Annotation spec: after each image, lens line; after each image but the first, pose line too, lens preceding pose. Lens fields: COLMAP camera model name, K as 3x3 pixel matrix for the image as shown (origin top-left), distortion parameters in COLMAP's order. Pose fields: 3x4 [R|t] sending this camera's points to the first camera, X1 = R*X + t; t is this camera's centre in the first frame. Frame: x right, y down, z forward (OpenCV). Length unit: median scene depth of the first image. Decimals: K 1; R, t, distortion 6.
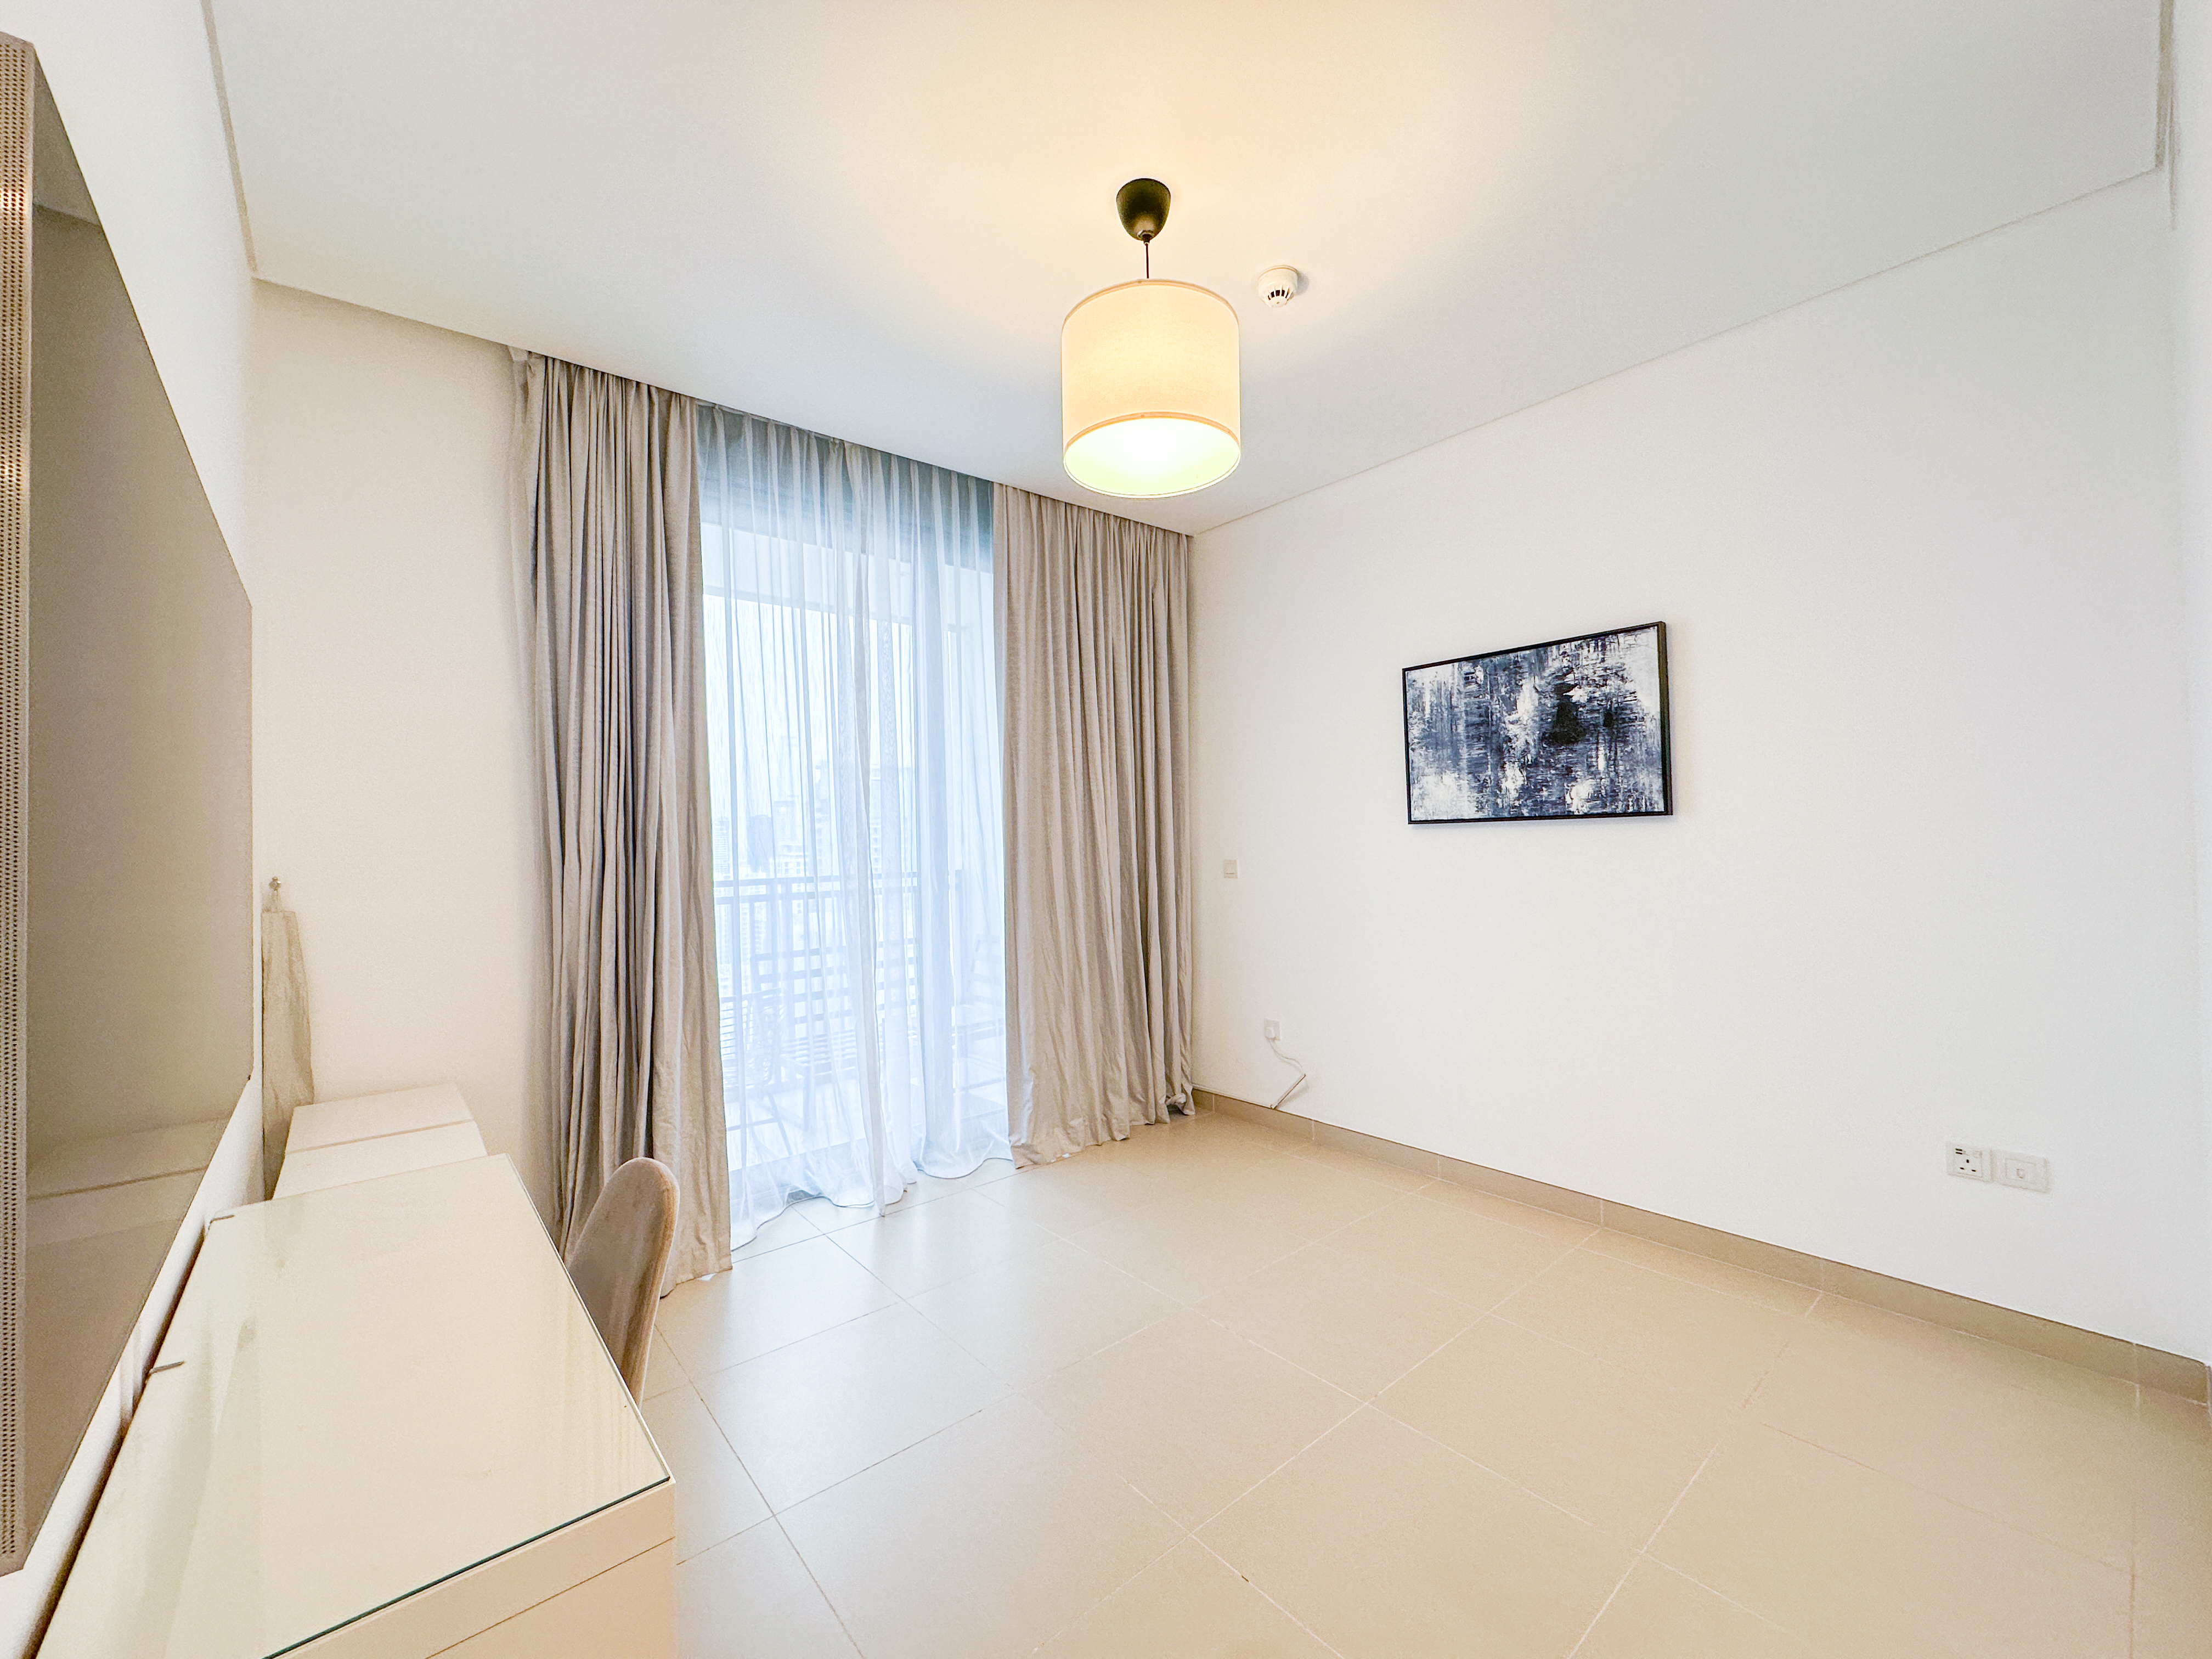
lens RADIAL K [[882.7, 0, 1103.9], [0, 882.7, 828.3], [0, 0, 1]] dist [-0.004312, 0.000176]
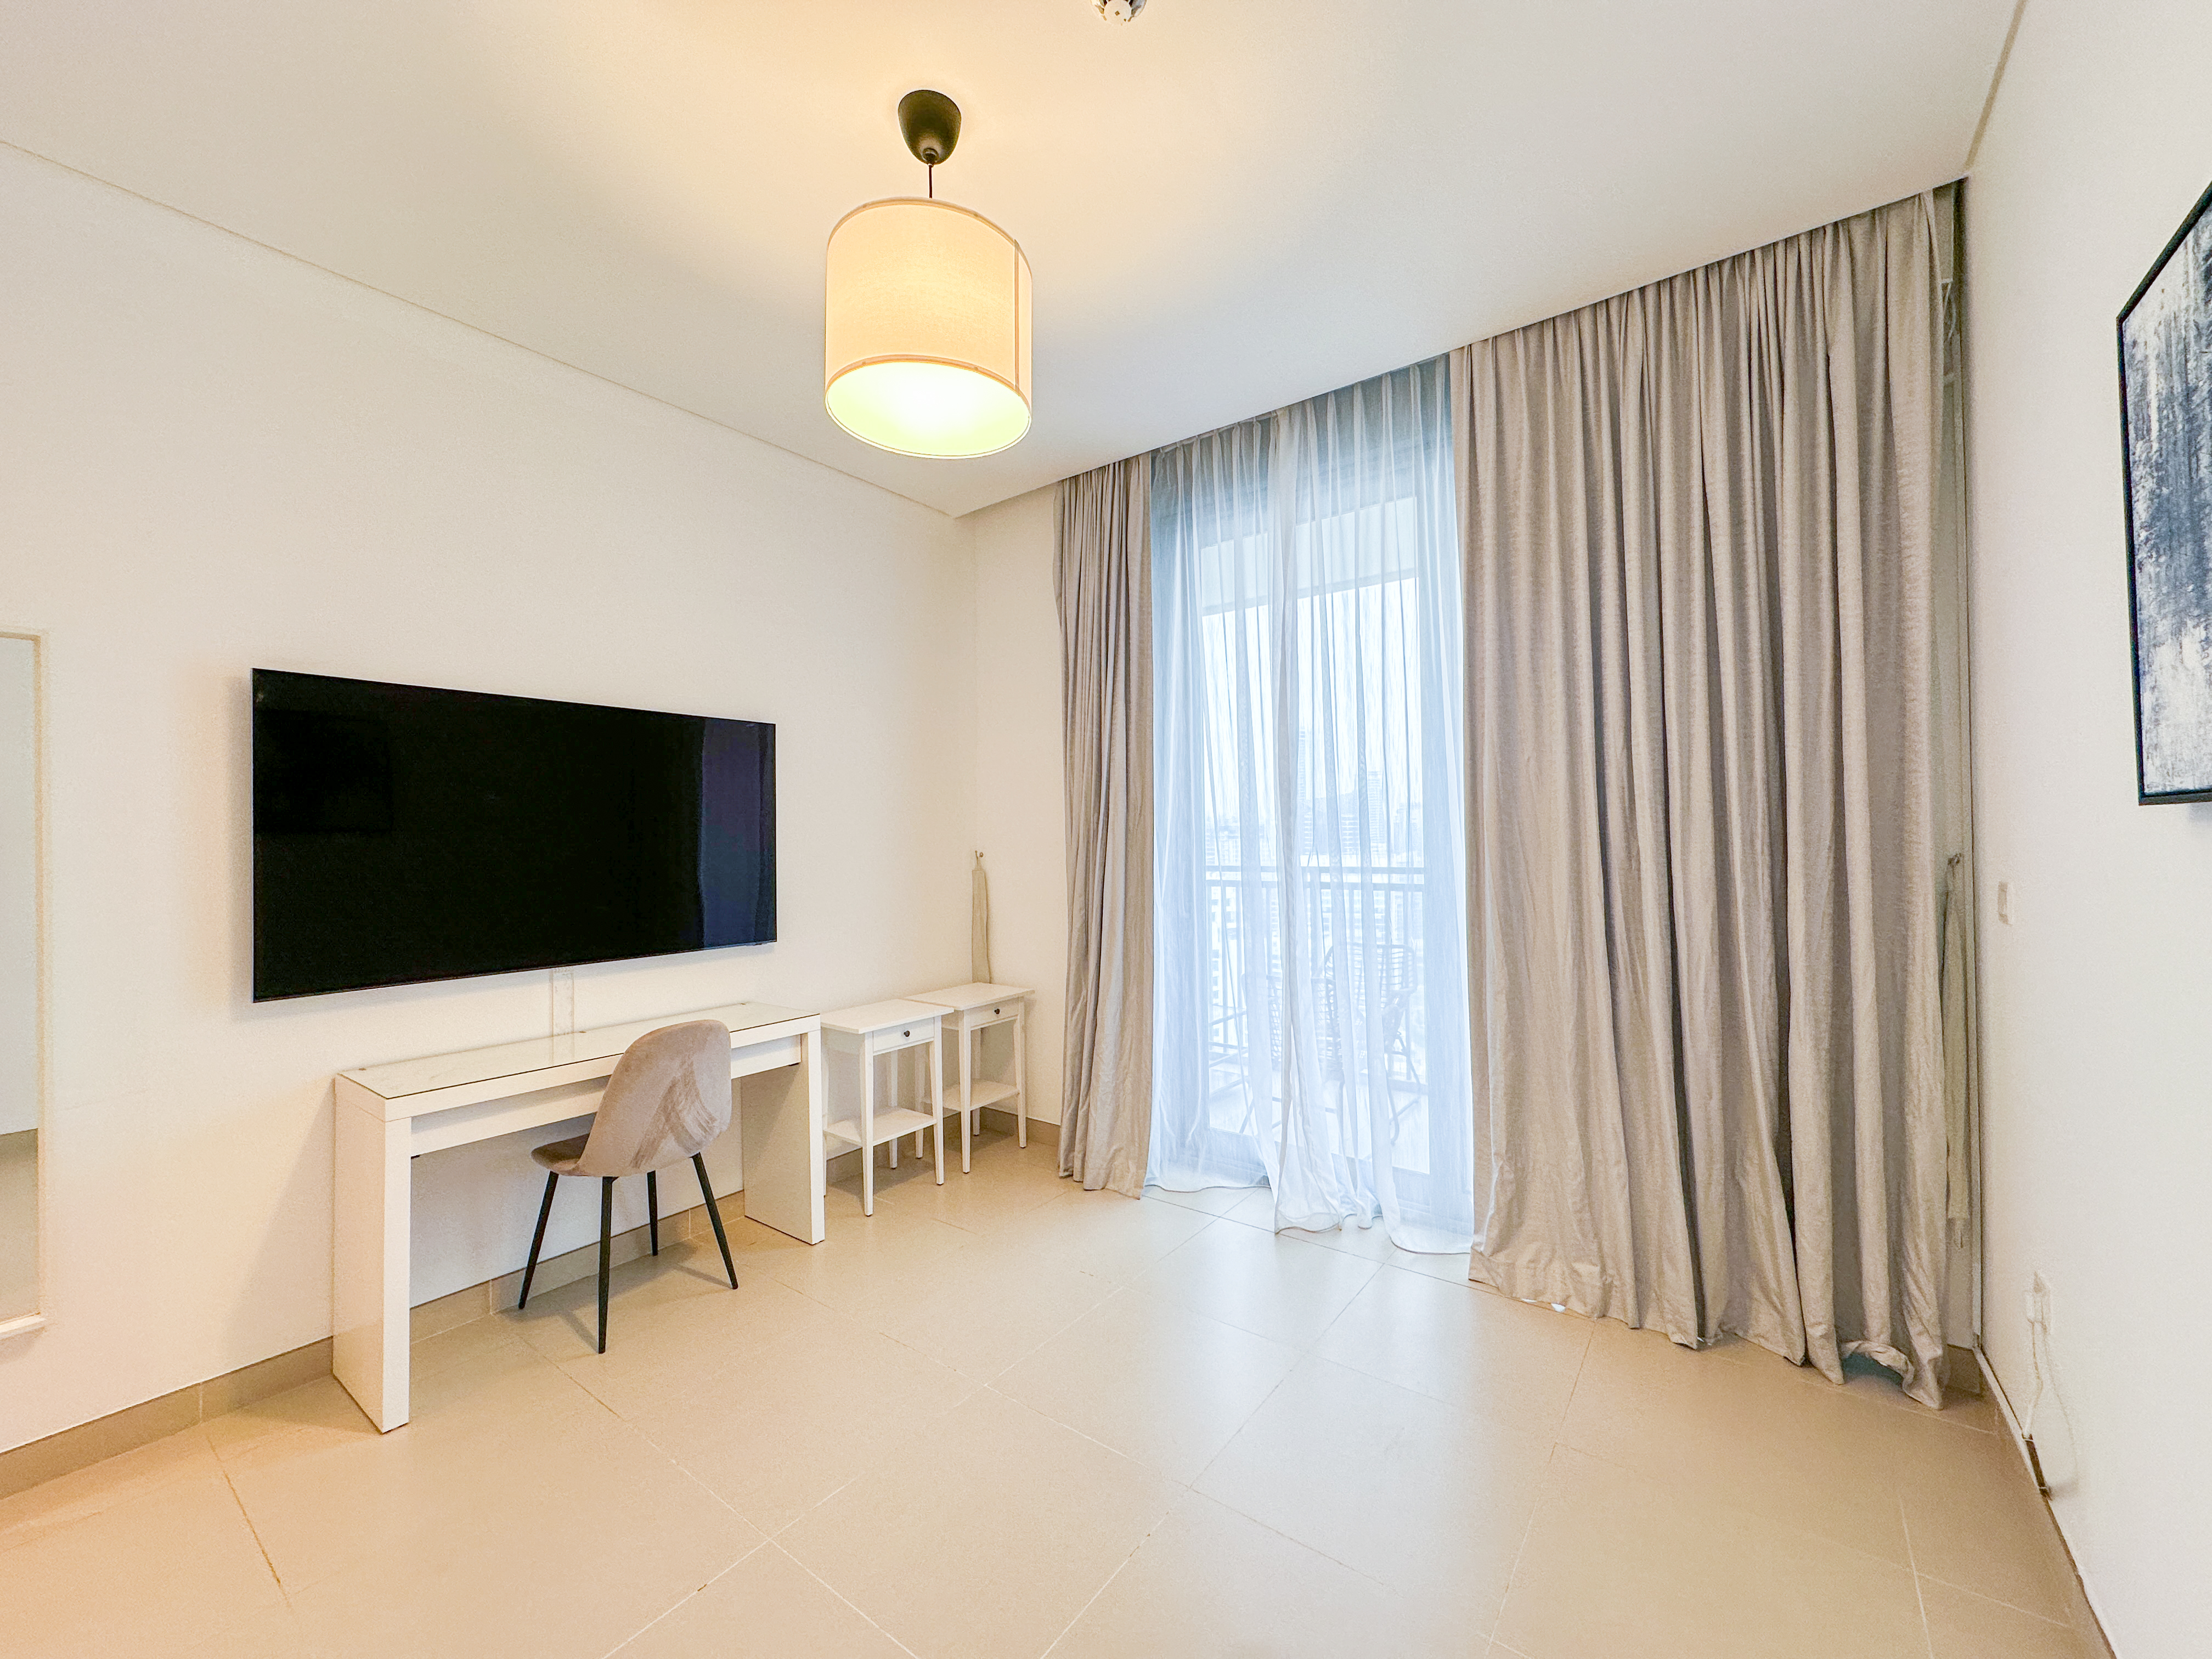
lens RADIAL K [[882.7, 0, 1103.9], [0, 882.7, 828.3], [0, 0, 1]] dist [-0.004312, 0.000176]
pose [[0.226808, 0.012731, -0.973856, 0.568114], [0.014319, 0.999763, 0.016405, -0.006662], [0.973834, -0.017665, 0.226572, 0.567633]]
